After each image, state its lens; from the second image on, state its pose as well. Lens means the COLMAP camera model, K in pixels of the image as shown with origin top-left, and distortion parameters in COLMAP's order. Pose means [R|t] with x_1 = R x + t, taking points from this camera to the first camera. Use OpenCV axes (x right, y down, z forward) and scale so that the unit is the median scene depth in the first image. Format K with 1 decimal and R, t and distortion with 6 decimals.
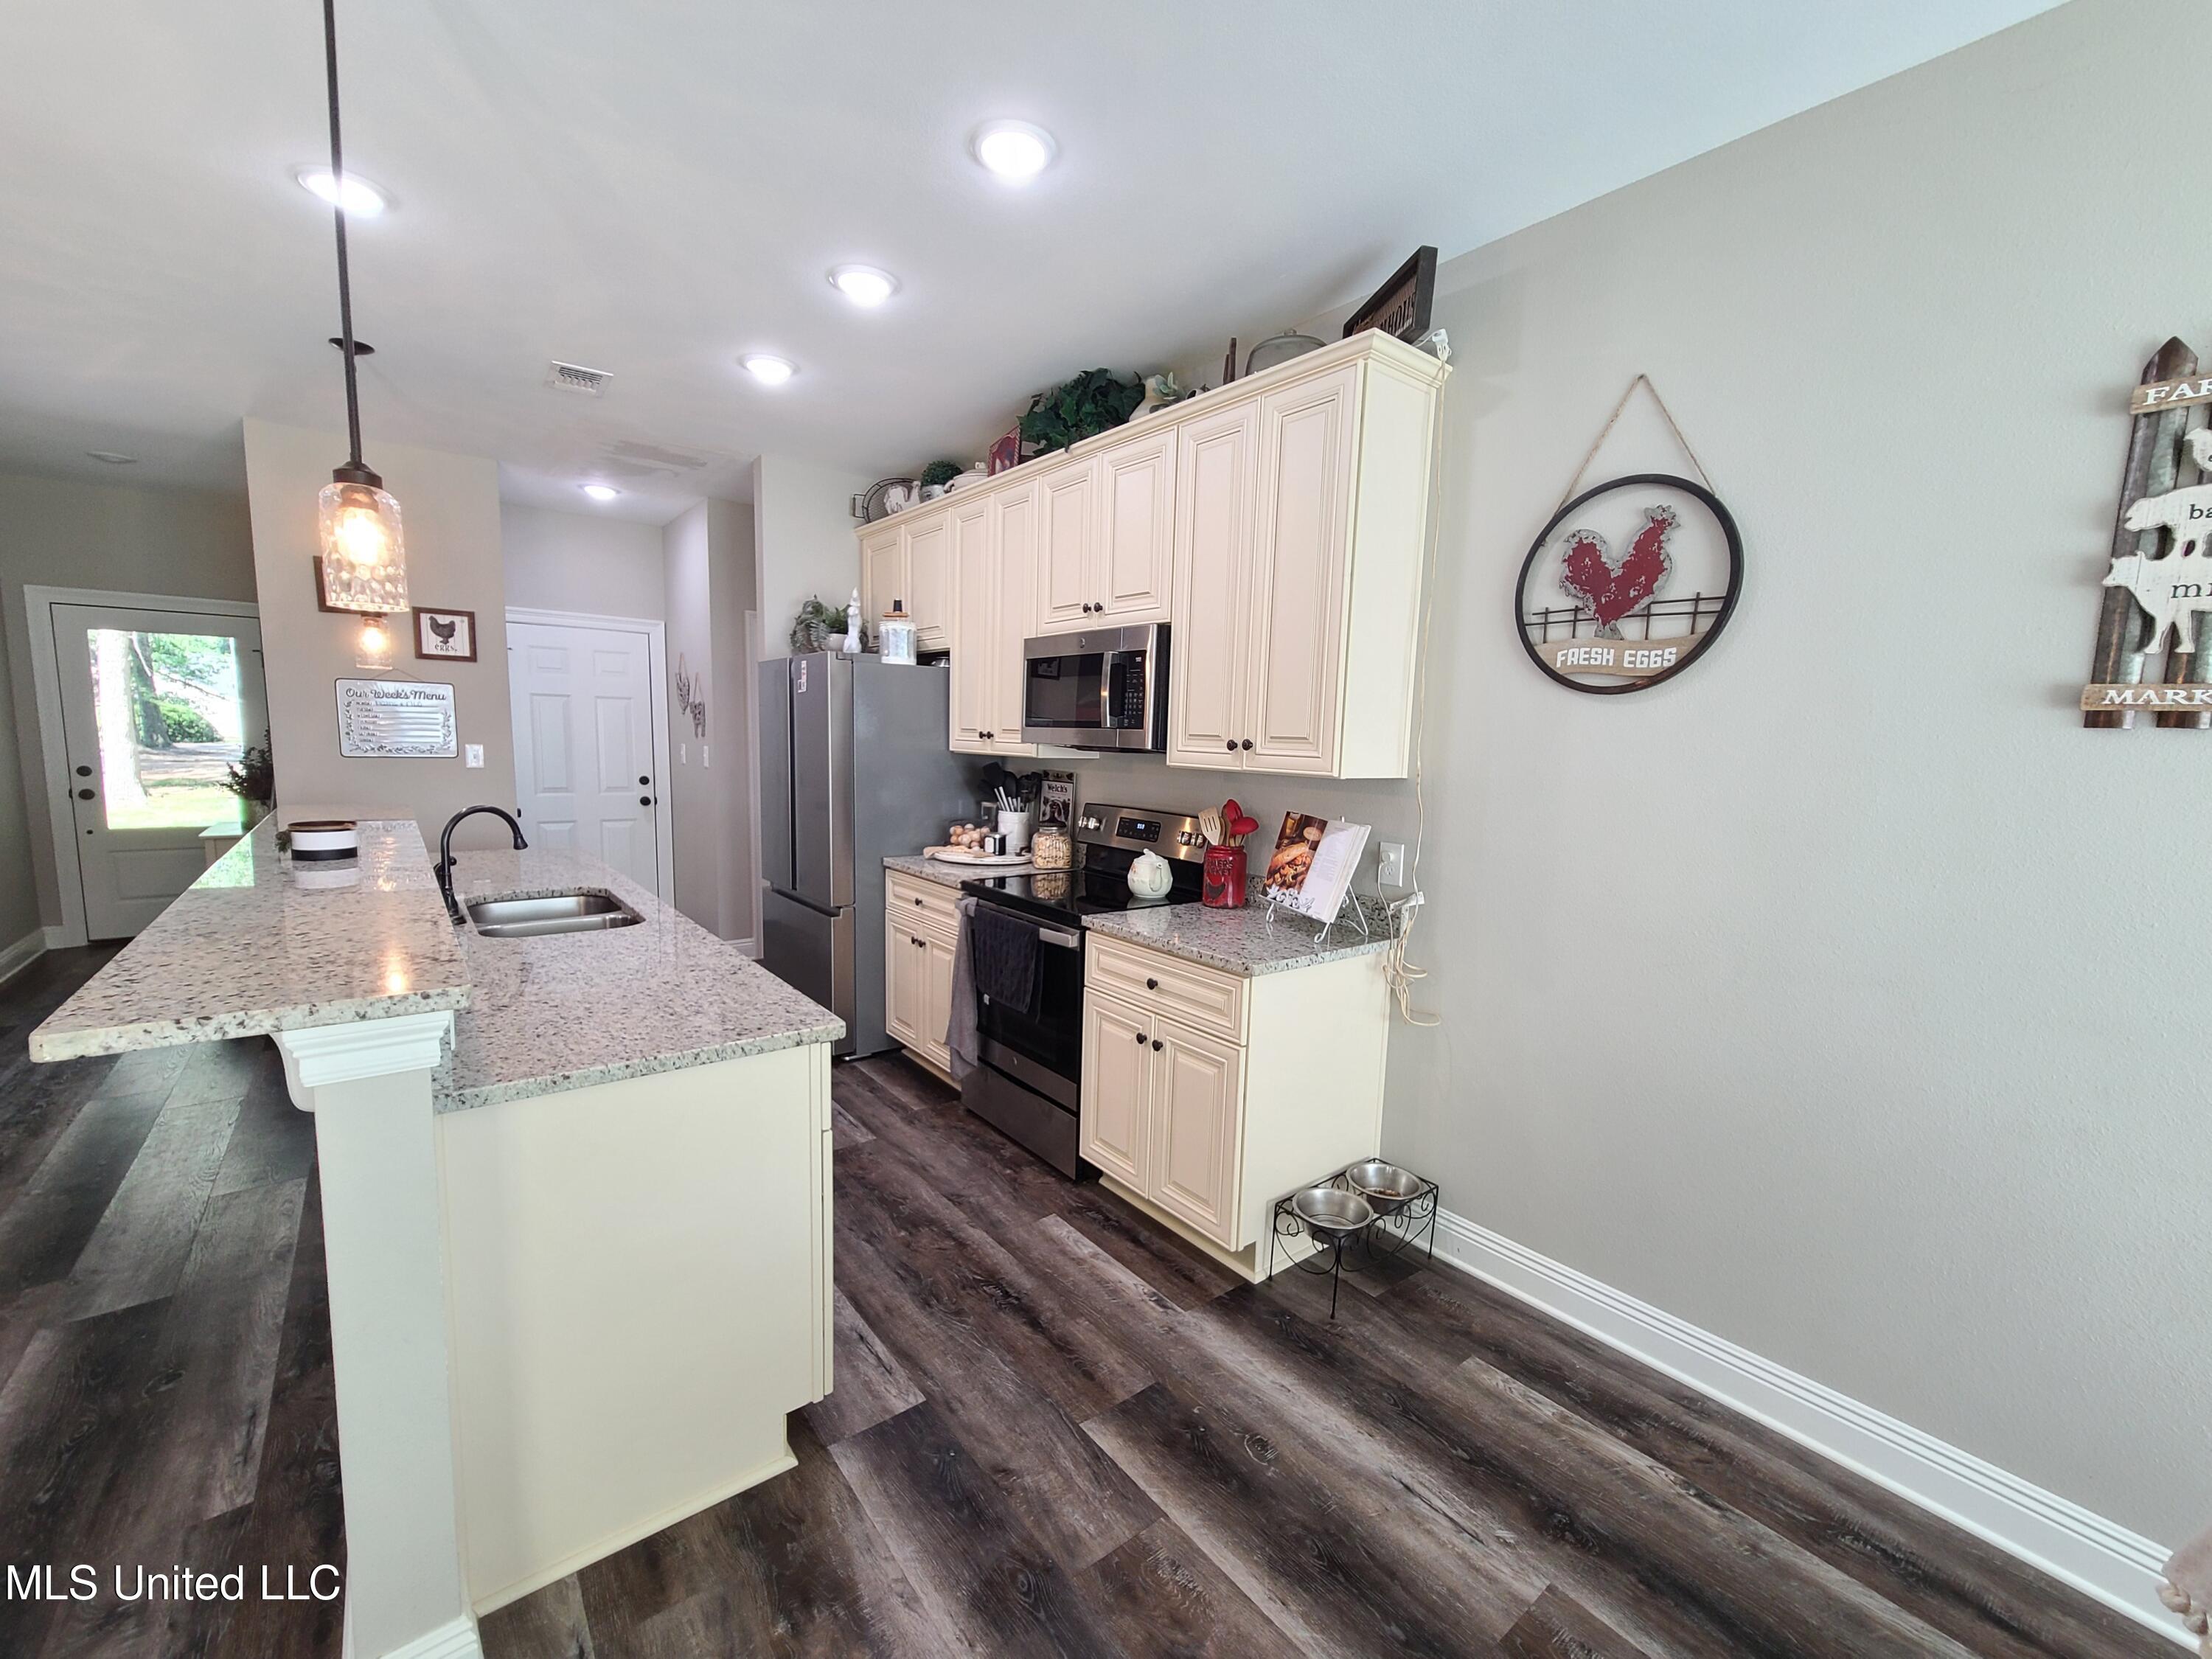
lens RADIAL K [[910.6, 0, 1106.3], [0, 910.6, 852.7], [0, 0, 1]] dist [0.000710, -0.000783]
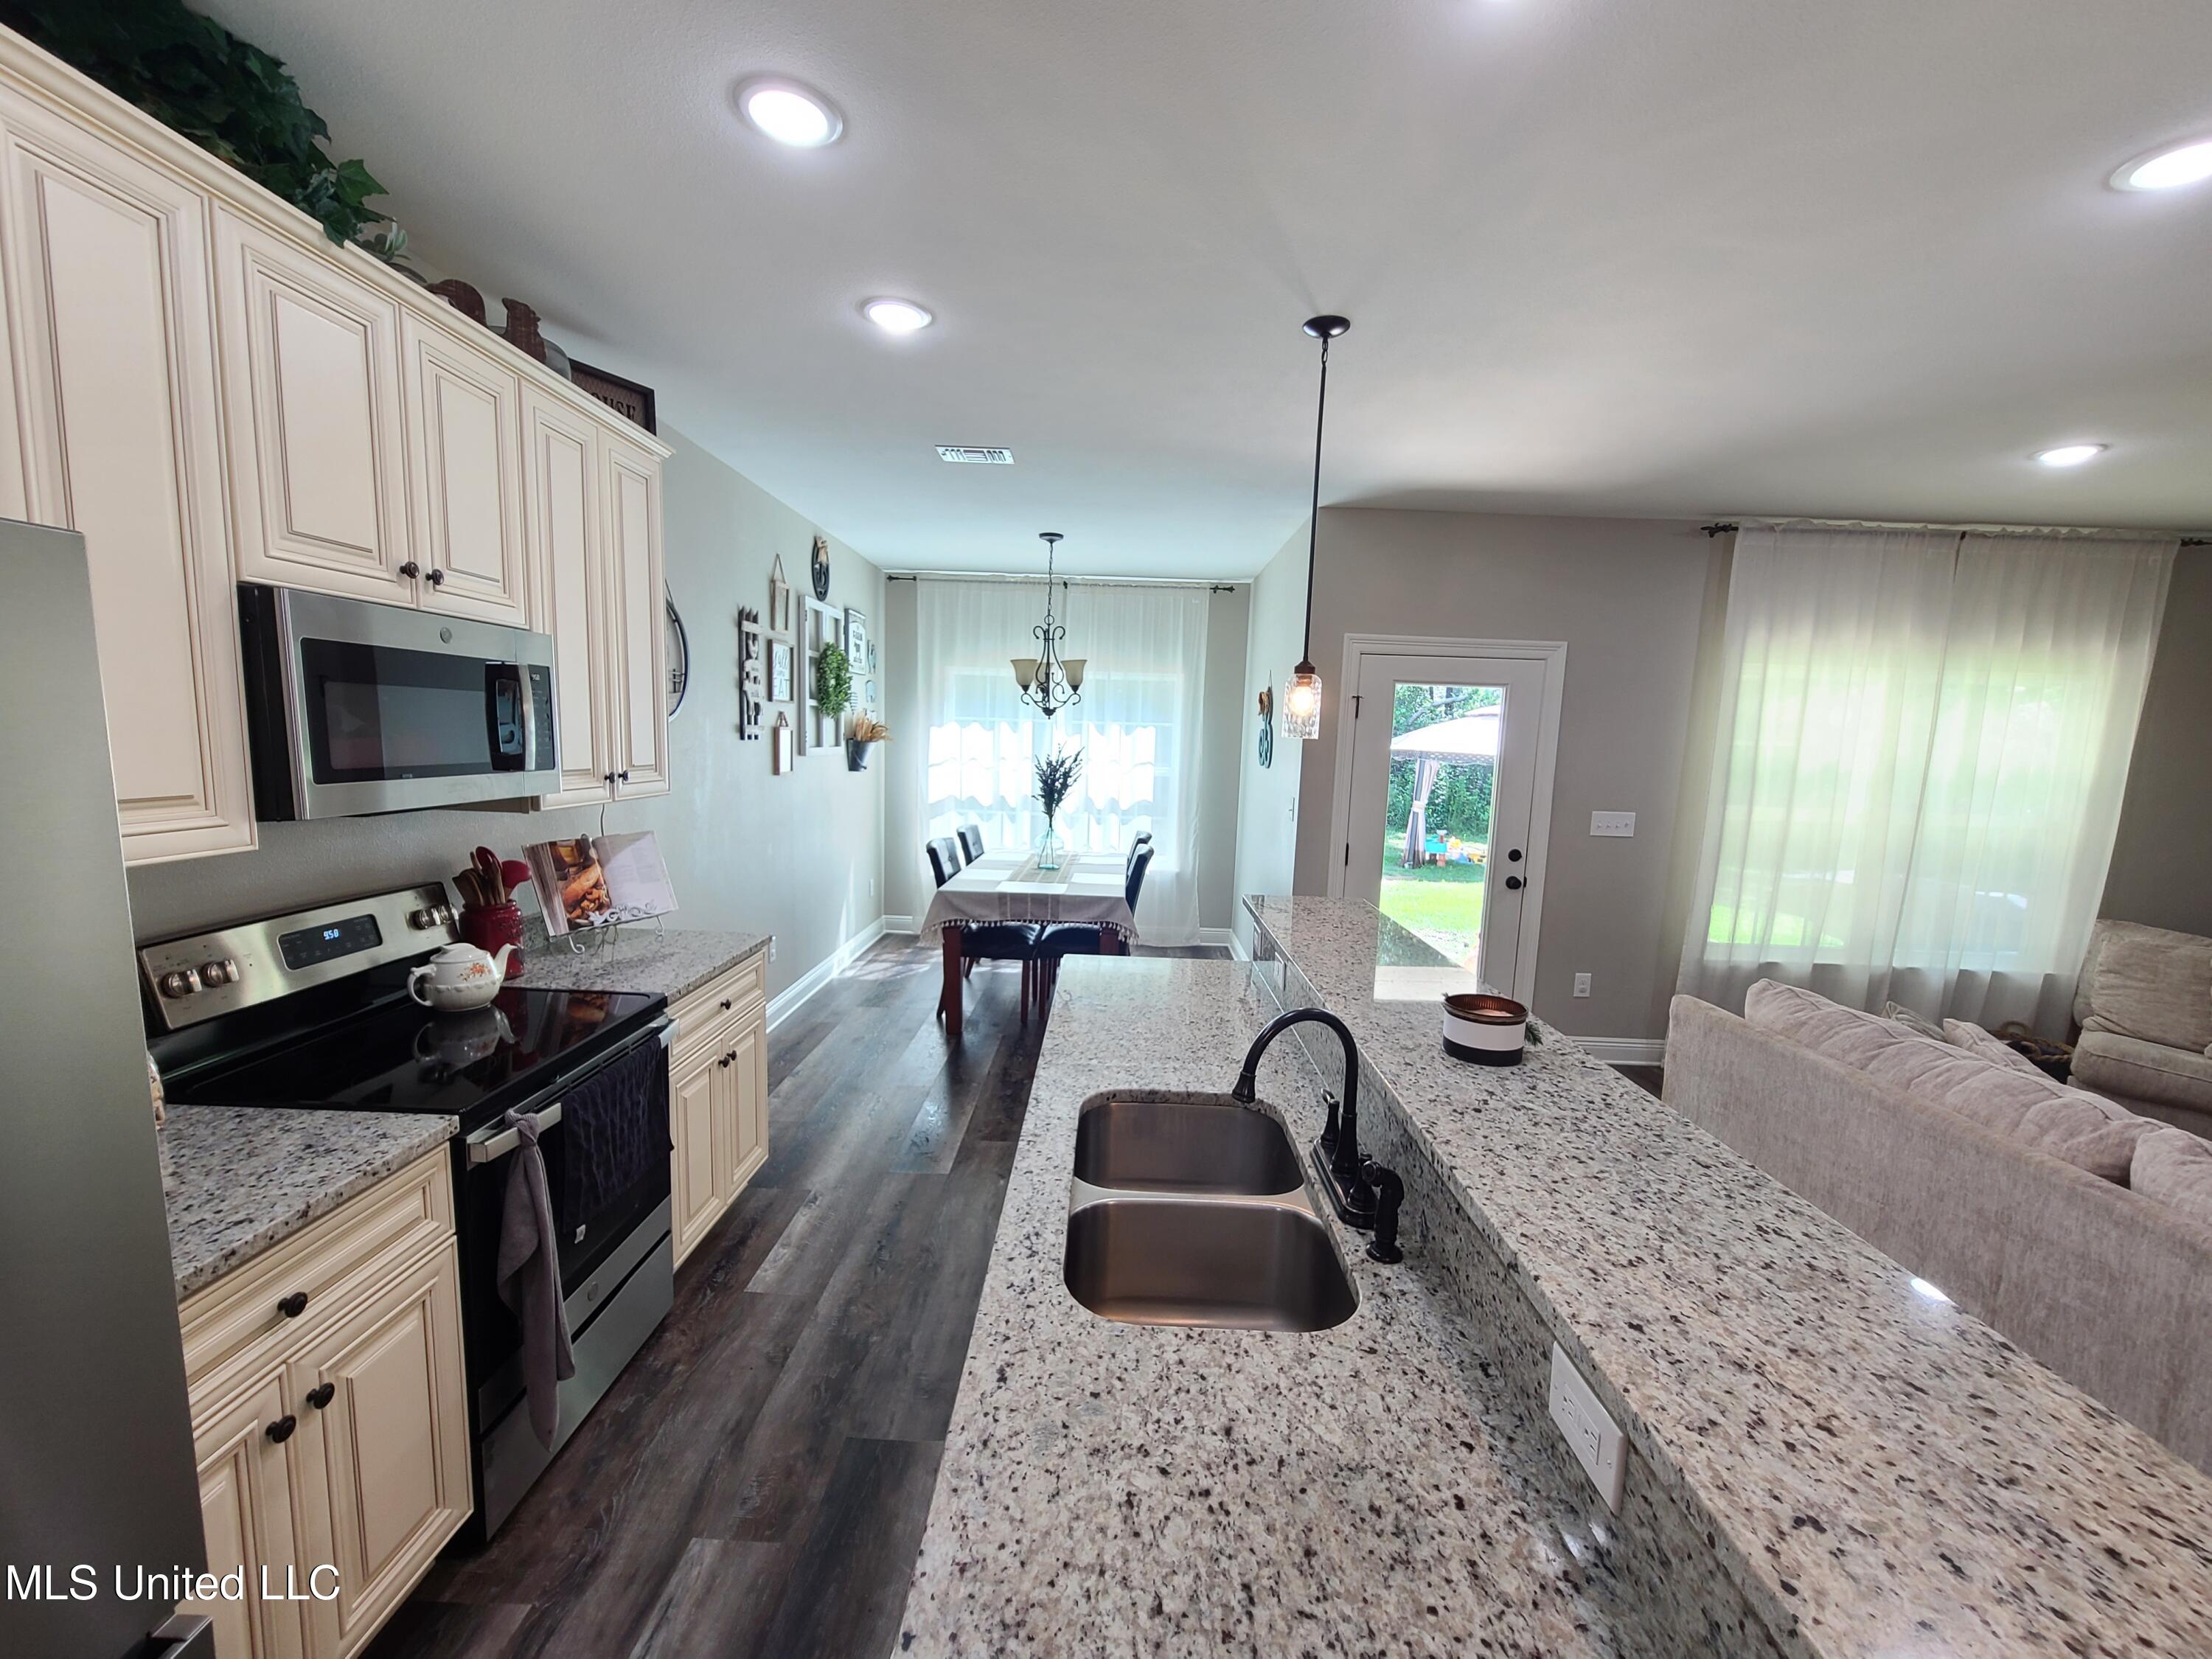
lens RADIAL K [[910.6, 0, 1106.3], [0, 910.6, 852.7], [0, 0, 1]] dist [0.000710, -0.000783]
pose [[-0.775933, -0.137753, 0.615591, -0.927523], [0.025003, 0.968383, 0.248214, -0.282719], [-0.630320, 0.207989, -0.747955, 1.481571]]
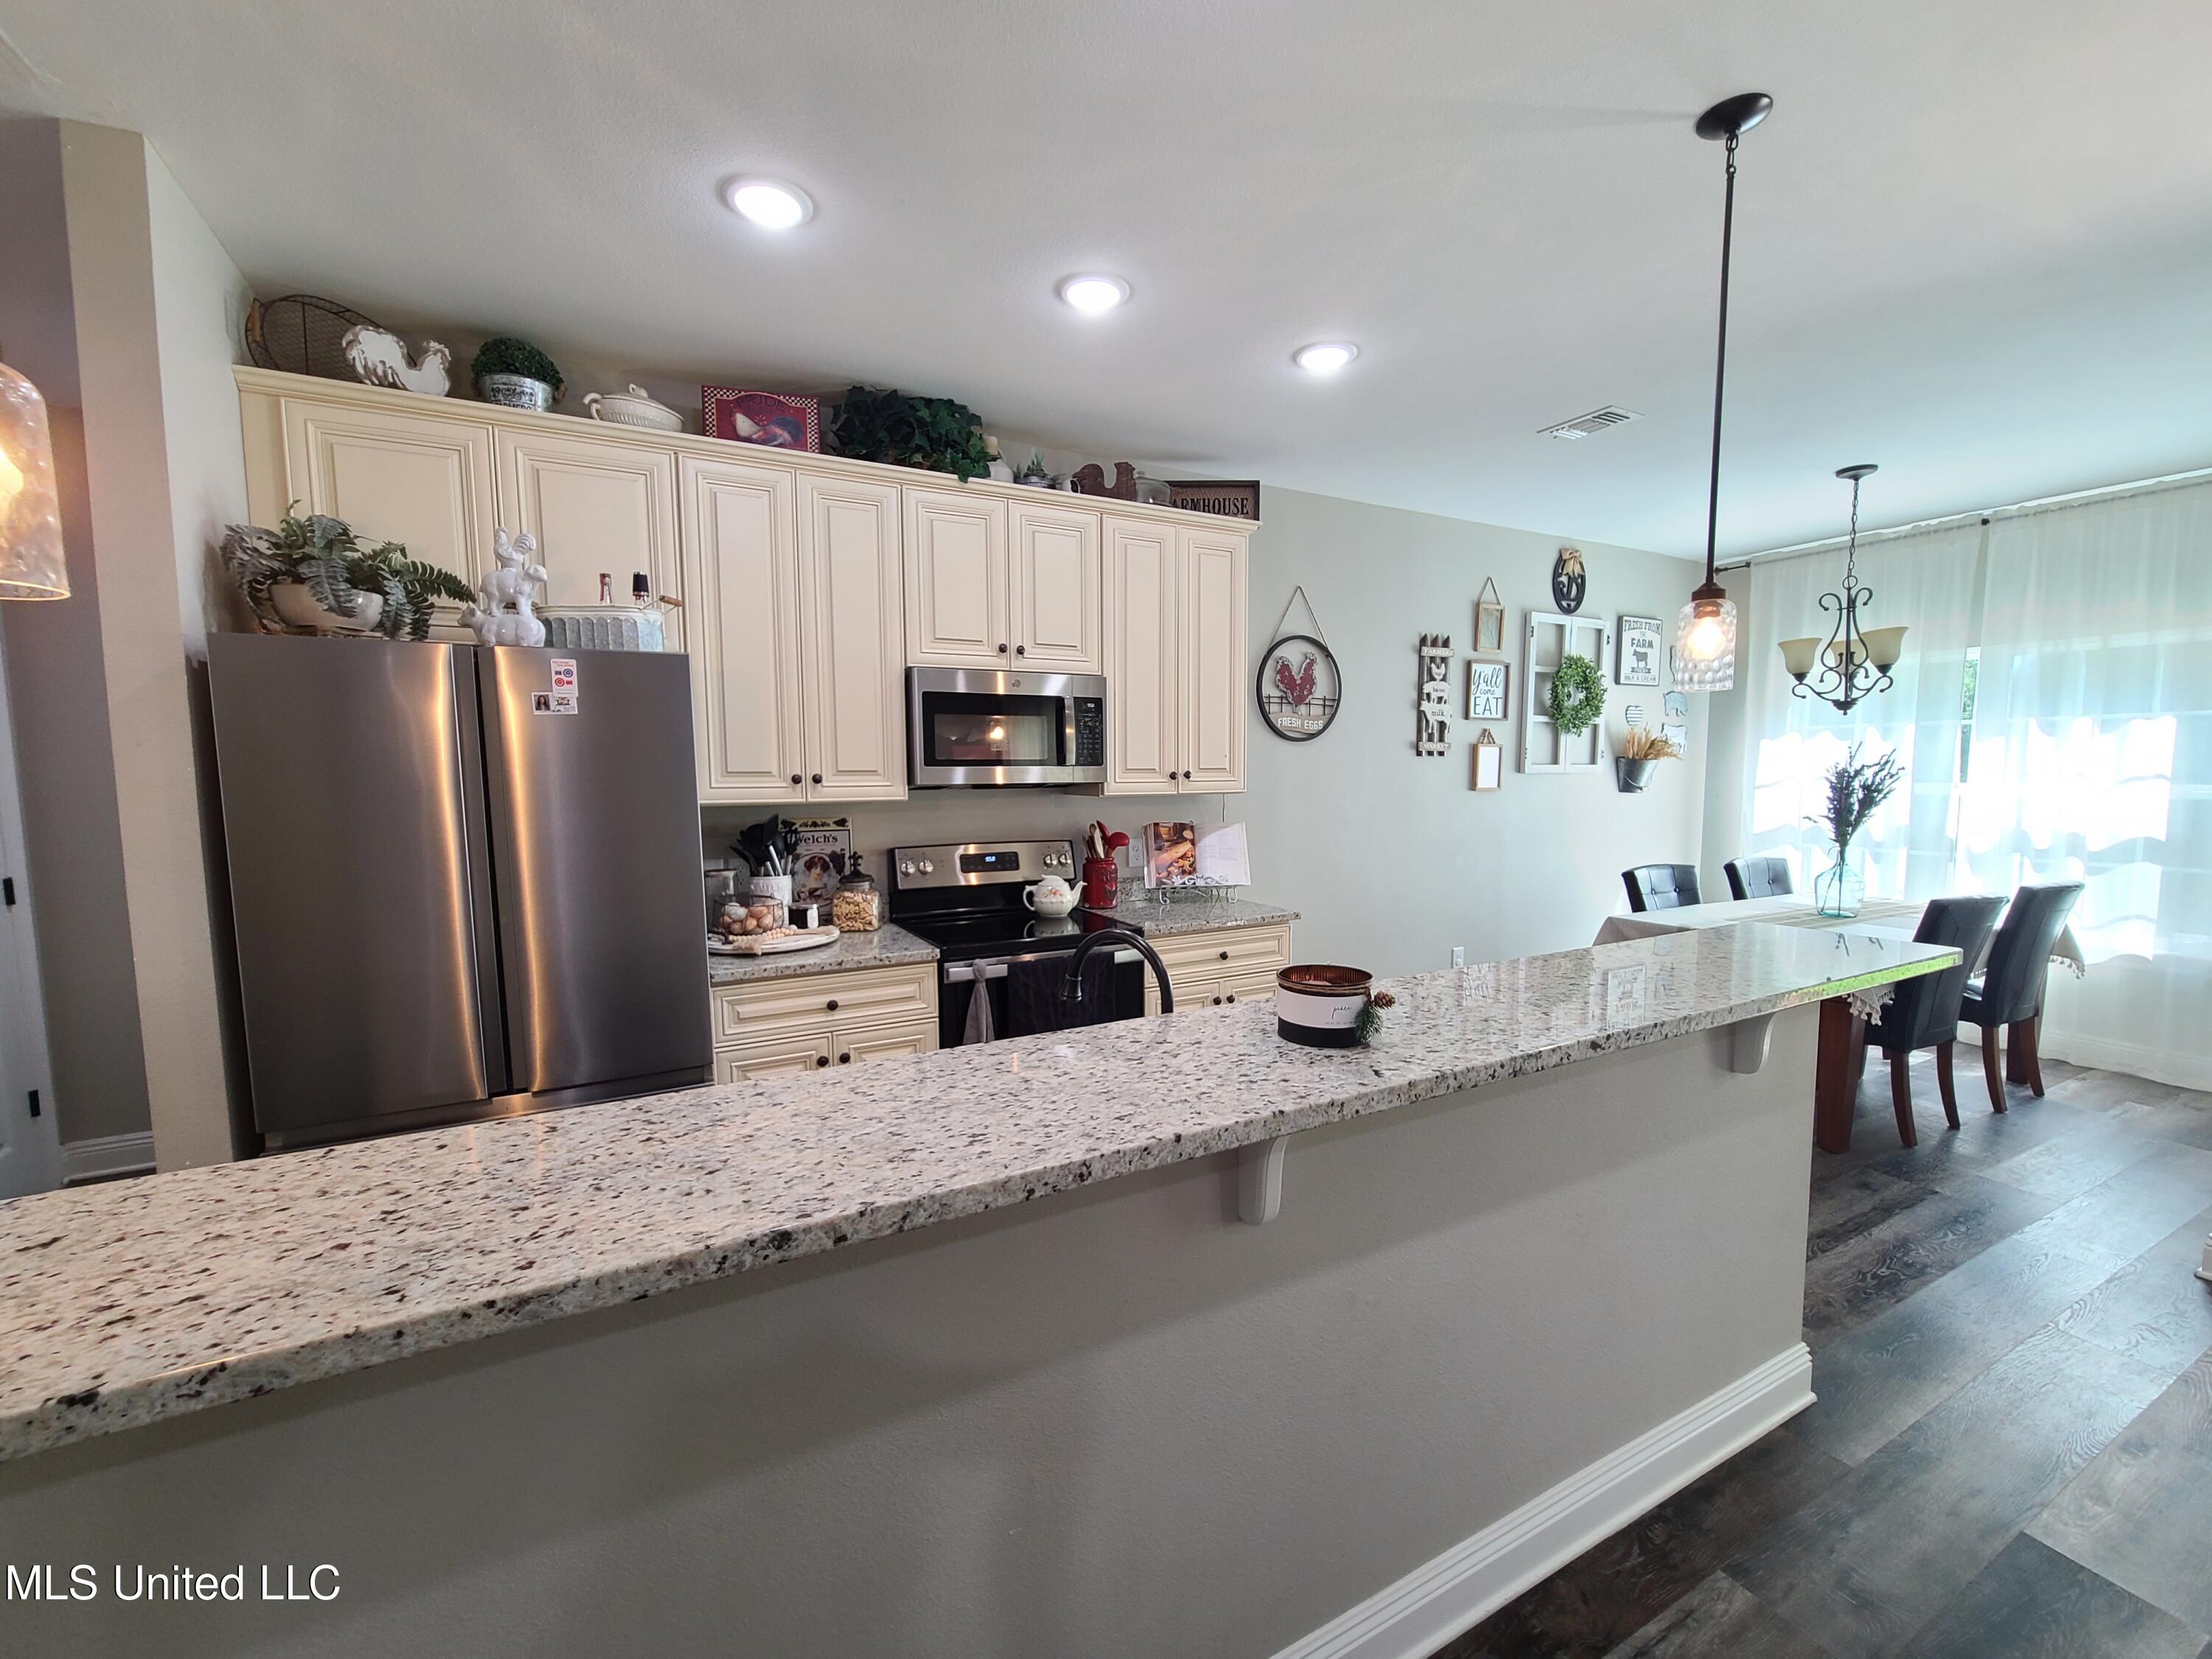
lens RADIAL K [[910.6, 0, 1106.3], [0, 910.6, 852.7], [0, 0, 1]] dist [0.000710, -0.000783]
pose [[0.167935, -0.122376, 0.978173, -1.266166], [0.139198, 0.985267, 0.099365, -0.161085], [-0.975921, 0.119473, 0.182495, 0.907625]]
